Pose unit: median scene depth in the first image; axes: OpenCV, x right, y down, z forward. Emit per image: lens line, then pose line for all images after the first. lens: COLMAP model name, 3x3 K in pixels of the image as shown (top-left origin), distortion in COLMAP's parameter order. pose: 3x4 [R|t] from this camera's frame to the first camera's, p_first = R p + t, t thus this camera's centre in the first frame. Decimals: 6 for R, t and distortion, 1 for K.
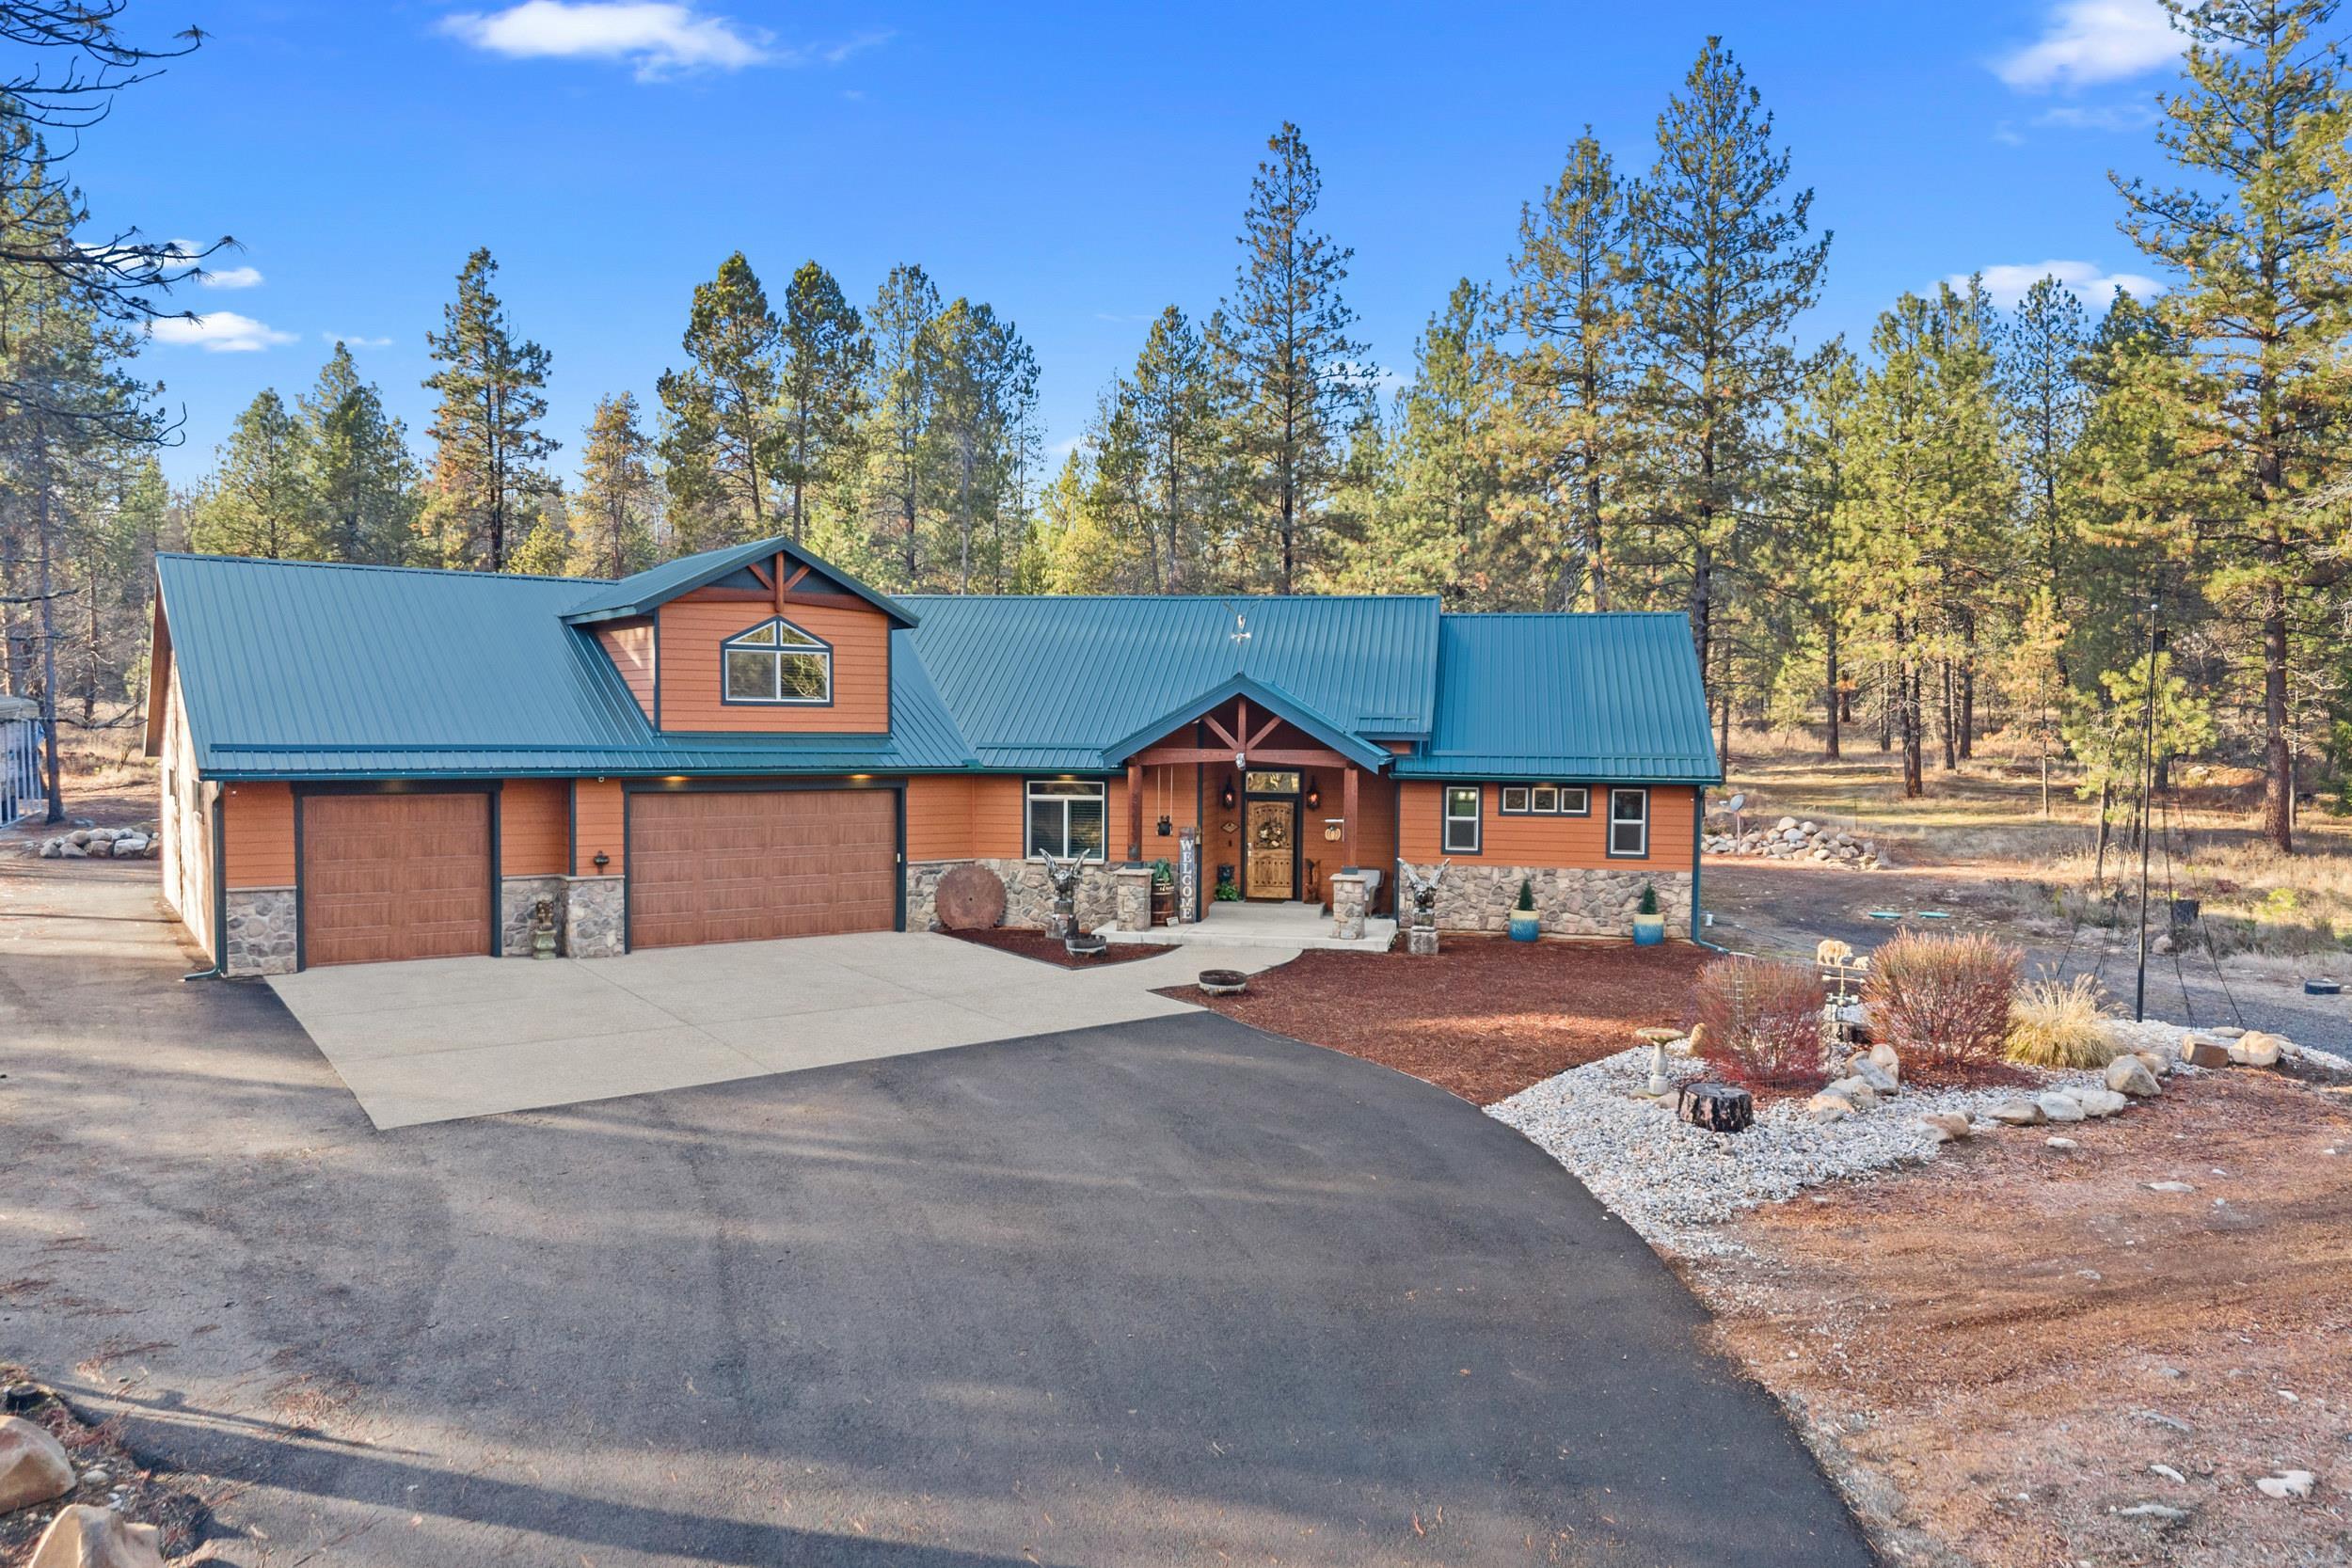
lens RADIAL K [[1654.4, 0, 1176.0], [0, 1654.4, 784.0], [0, 0, 1]] dist [0.002567, -0.057720]
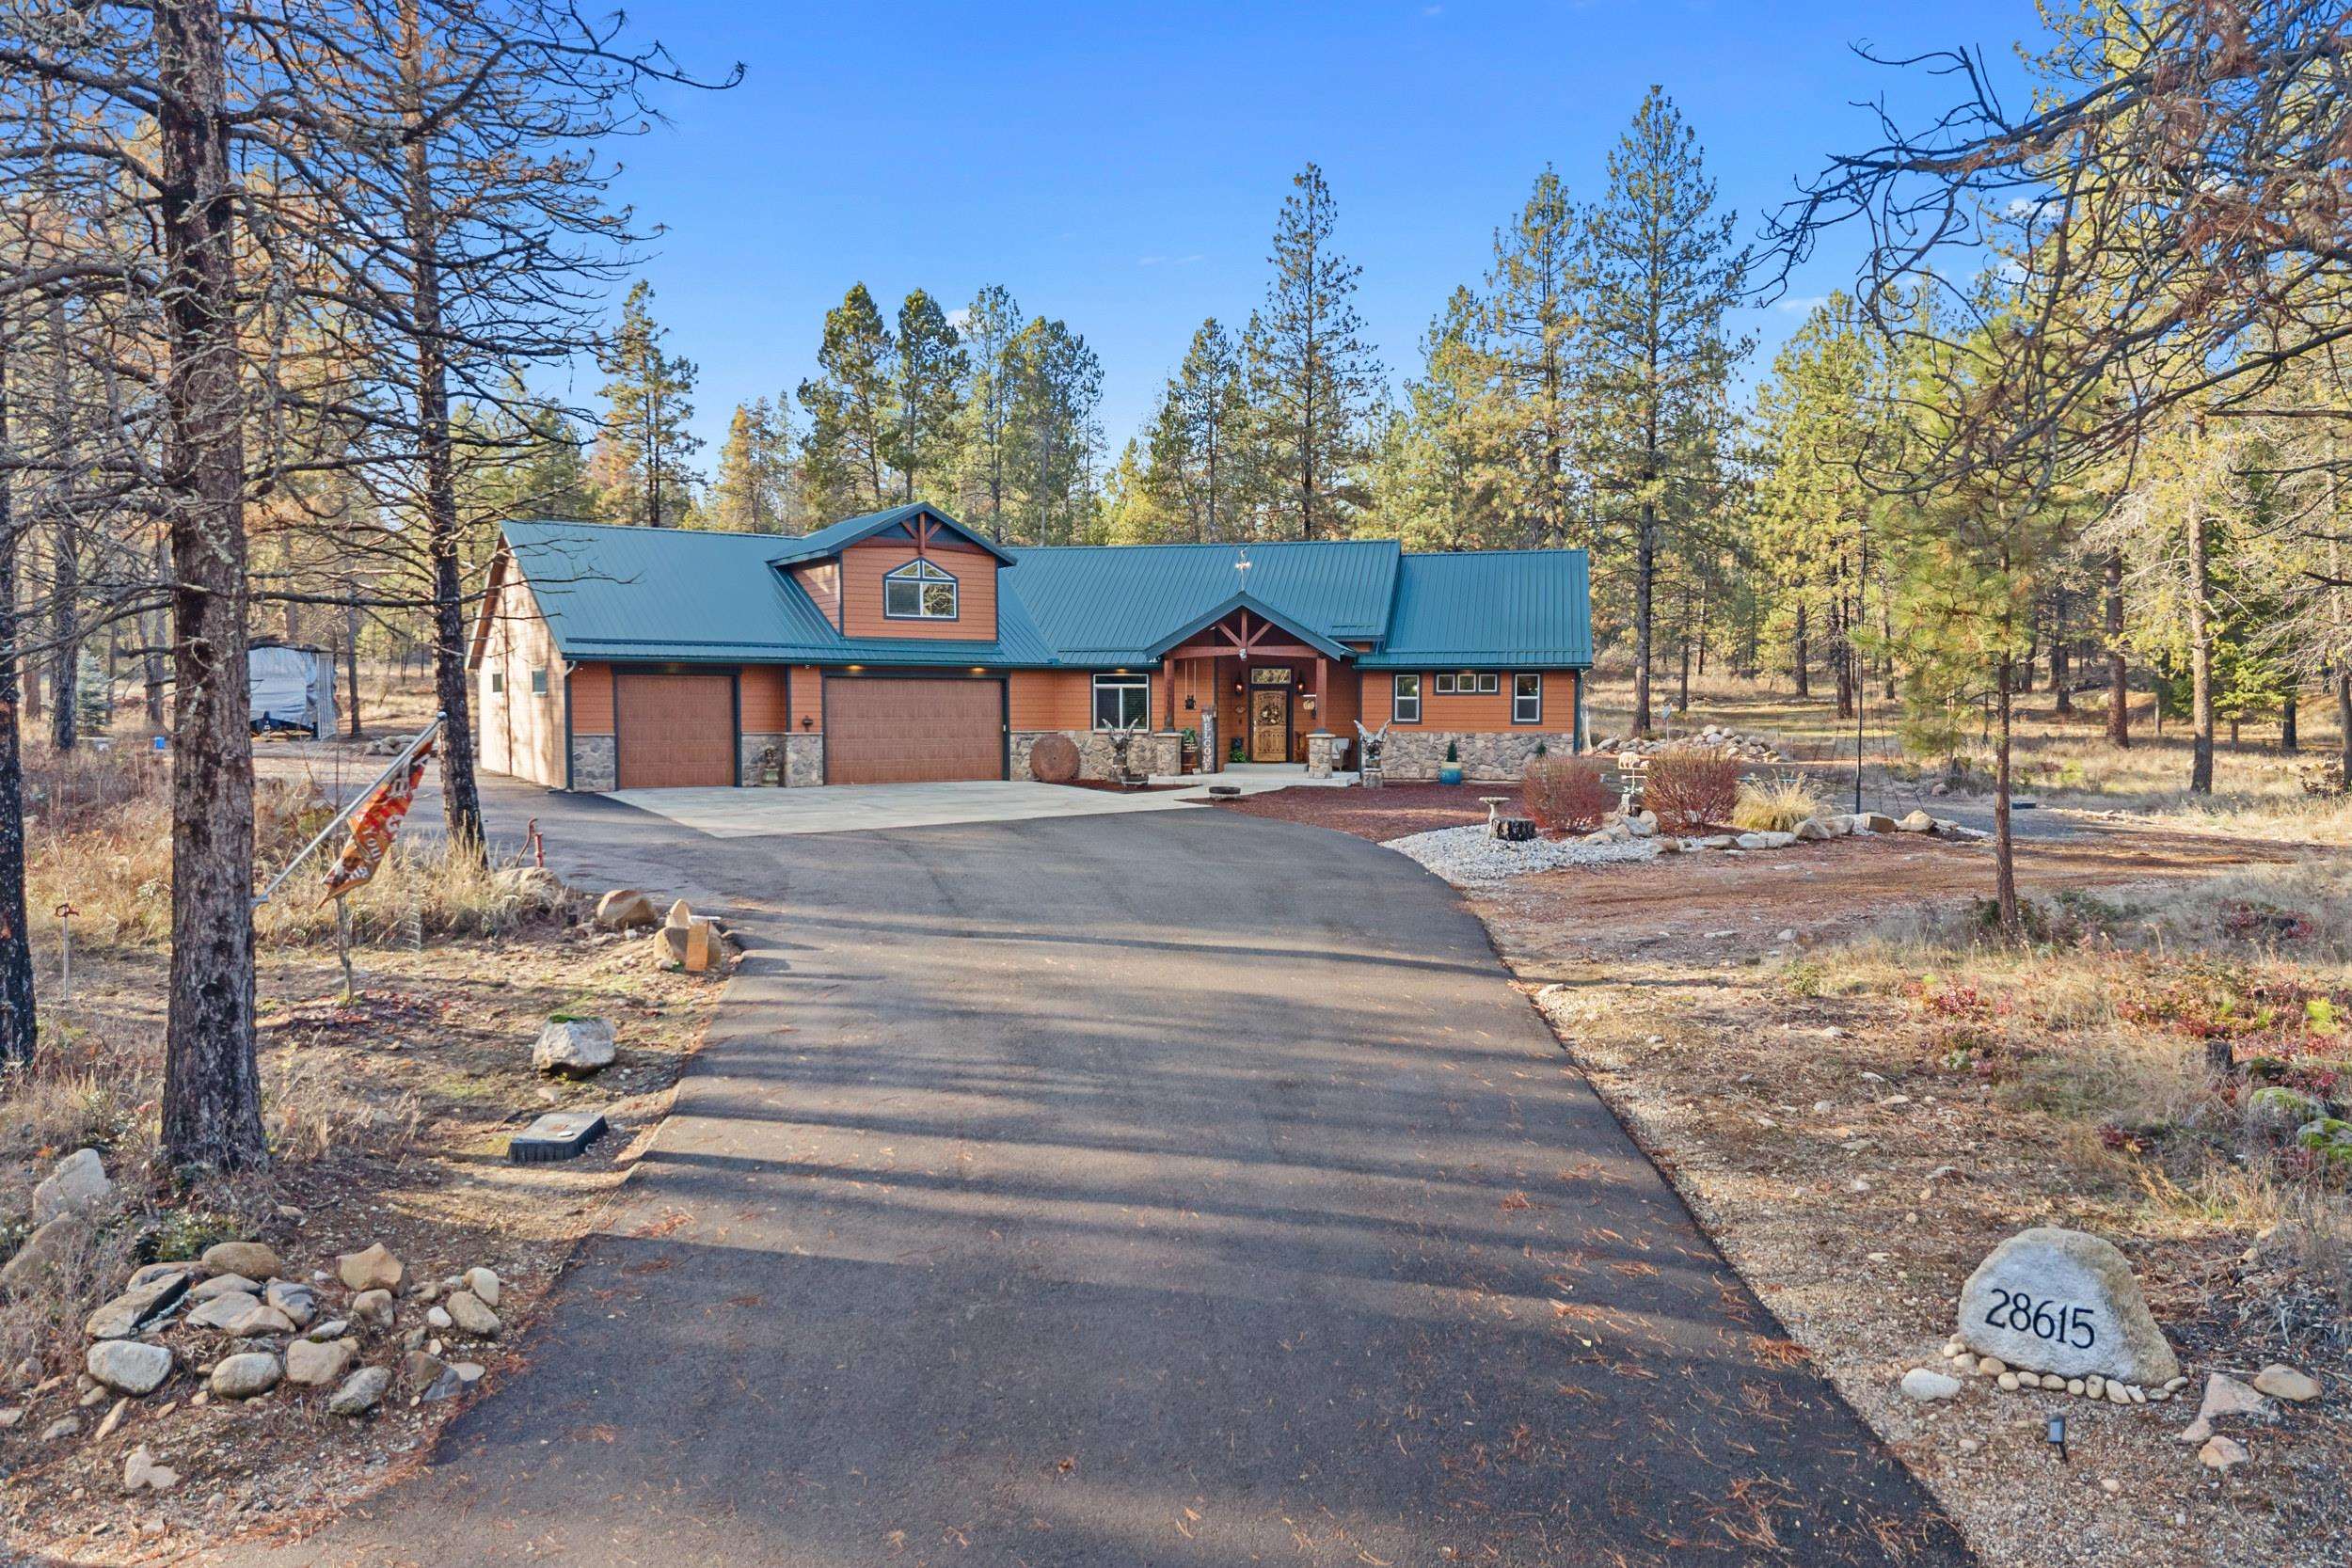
lens RADIAL K [[1598.4, 0, 1088.4], [0, 1598.4, 788.1], [0, 0, 1]] dist [0.068556, -0.258907]
pose [[0.995641, -0.001097, -0.093265, 0.019611], [0.002503, 0.999885, 0.014965, 0.045443], [0.093238, -0.015133, 0.995529, -0.217045]]
